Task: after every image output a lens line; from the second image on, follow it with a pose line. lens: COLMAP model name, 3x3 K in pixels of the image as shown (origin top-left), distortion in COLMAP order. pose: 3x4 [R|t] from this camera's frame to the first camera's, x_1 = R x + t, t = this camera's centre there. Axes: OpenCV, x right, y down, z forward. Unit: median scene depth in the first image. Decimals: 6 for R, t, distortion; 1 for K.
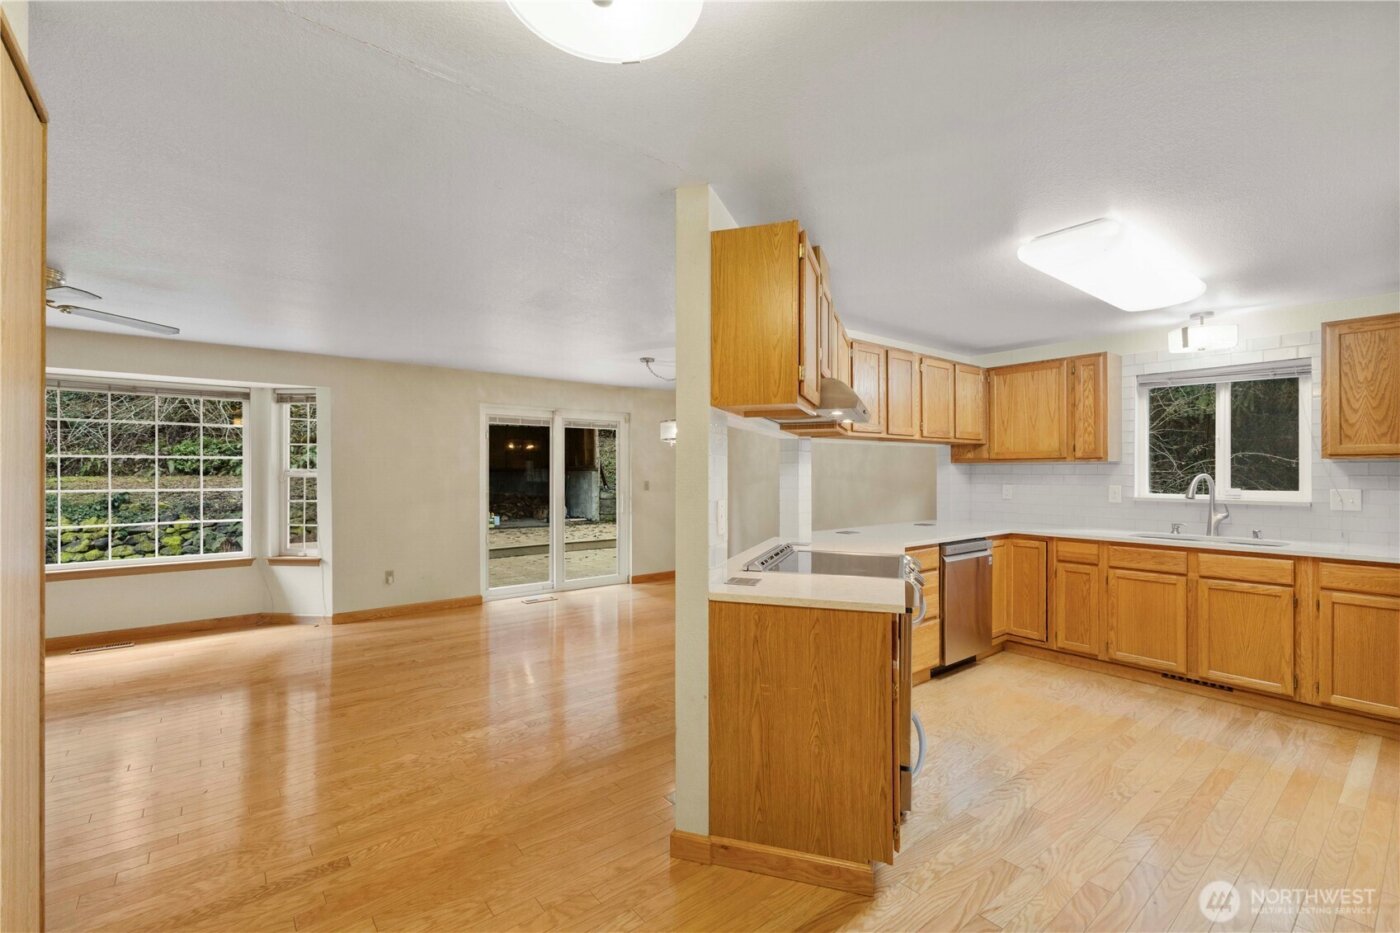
lens RADIAL K [[605.9, 0, 703.6], [0, 605.9, 470.1], [0, 0, 1]] dist [0.009699, 0.000248]
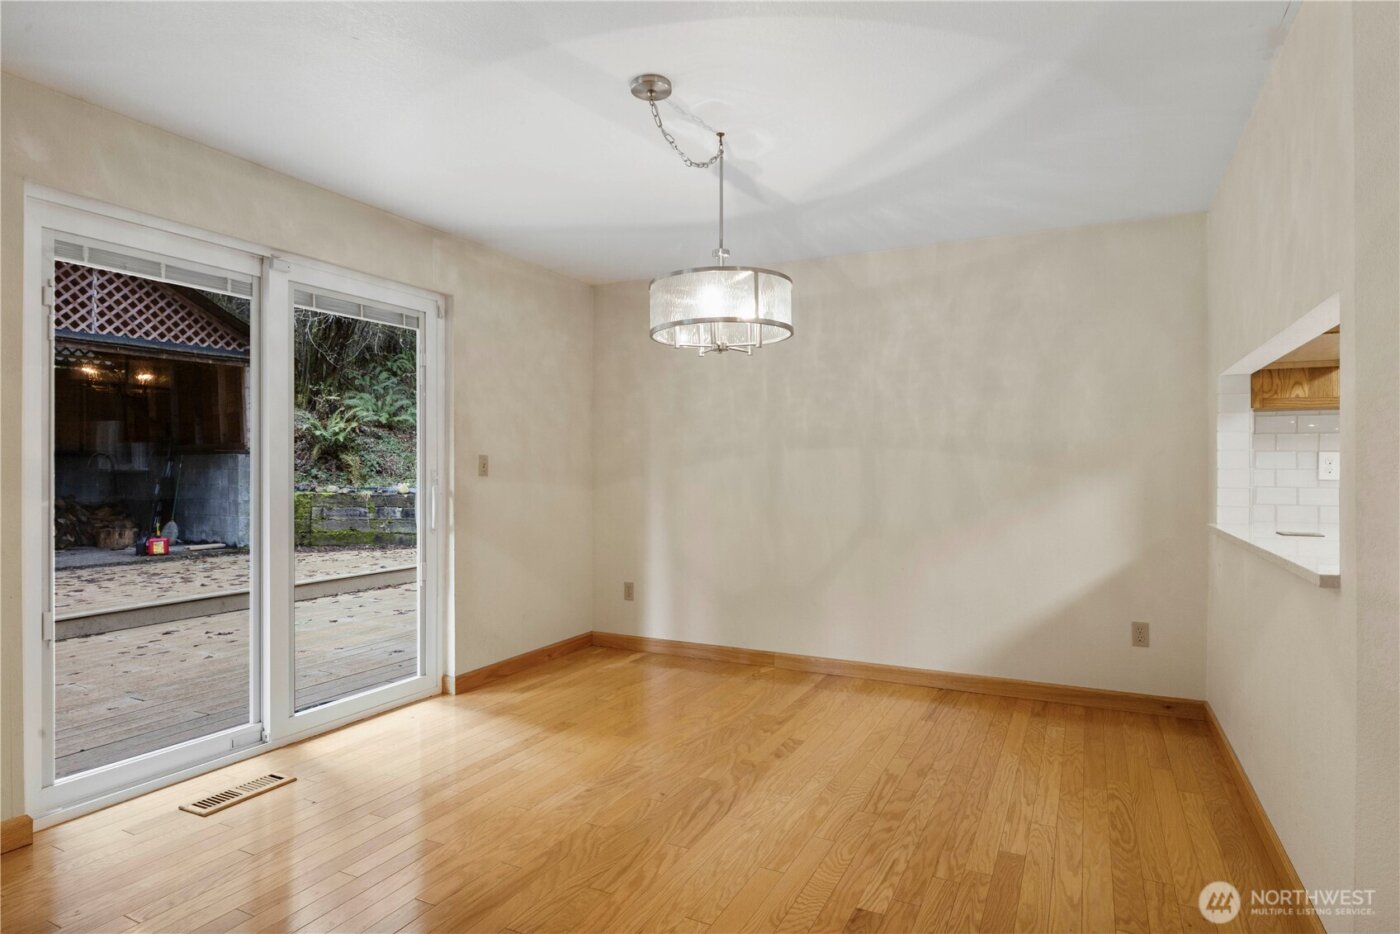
lens RADIAL K [[788.0, 0, 702.0], [0, 788.0, 468.6], [0, 0, 1]] dist [0.005944, 0.000424]
pose [[0.916632, 0.001008, 0.399730, -0.181492], [-0.001552, 0.999998, 0.001038, 0.027008], [-0.399729, -0.001572, 0.916632, 0.421837]]
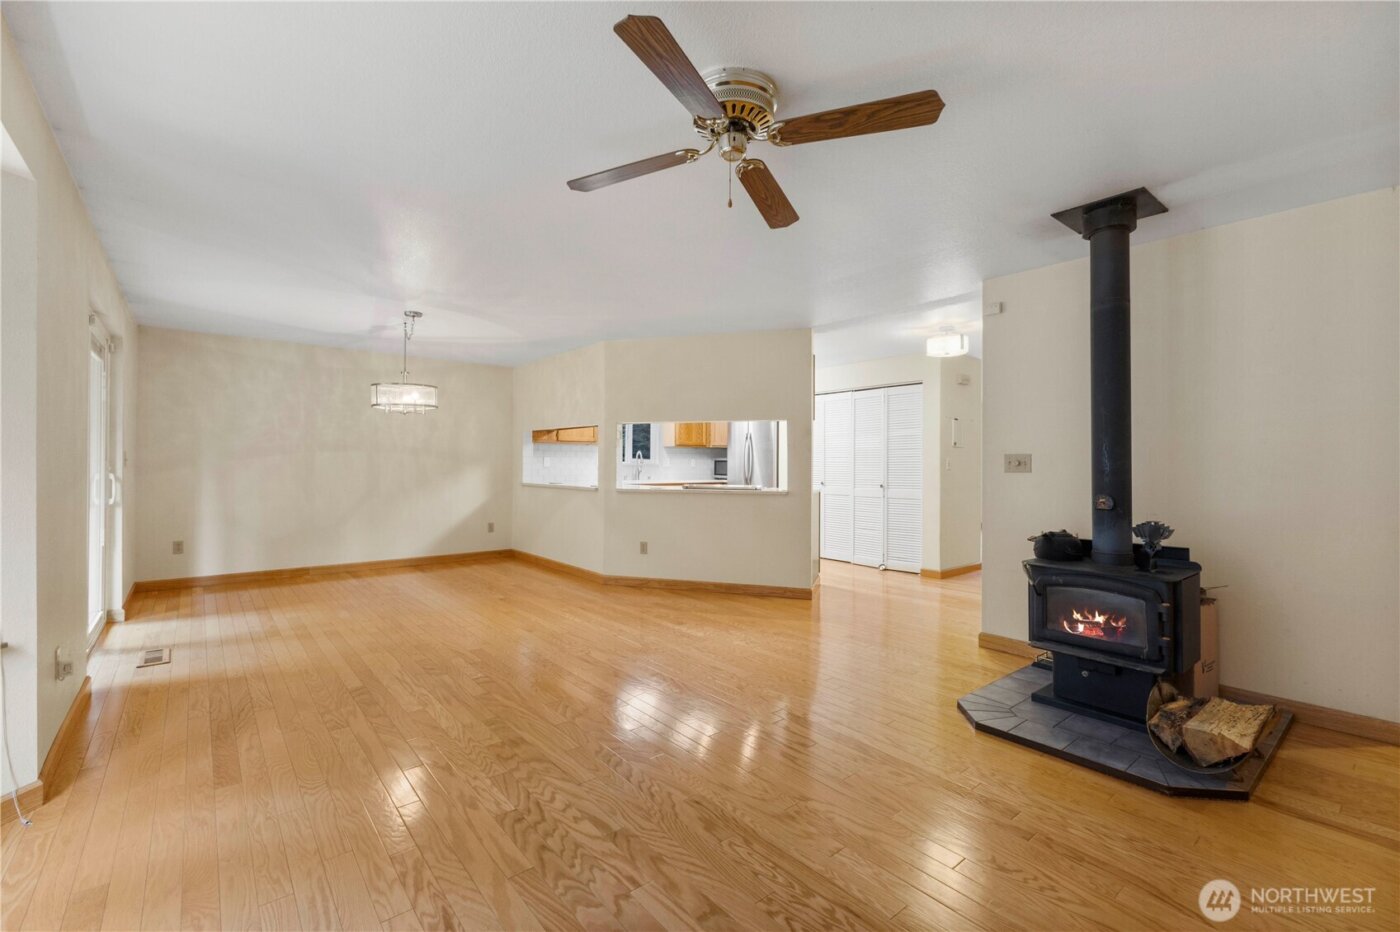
lens RADIAL K [[605.9, 0, 701.9], [0, 605.9, 464.8], [0, 0, 1]] dist [0.009699, 0.000248]
pose [[-0.007301, 0.000182, 0.999973, -0.734307], [-0.006173, 0.999981, -0.000227, 0.028493], [-0.999954, -0.006175, -0.007299, 0.434351]]
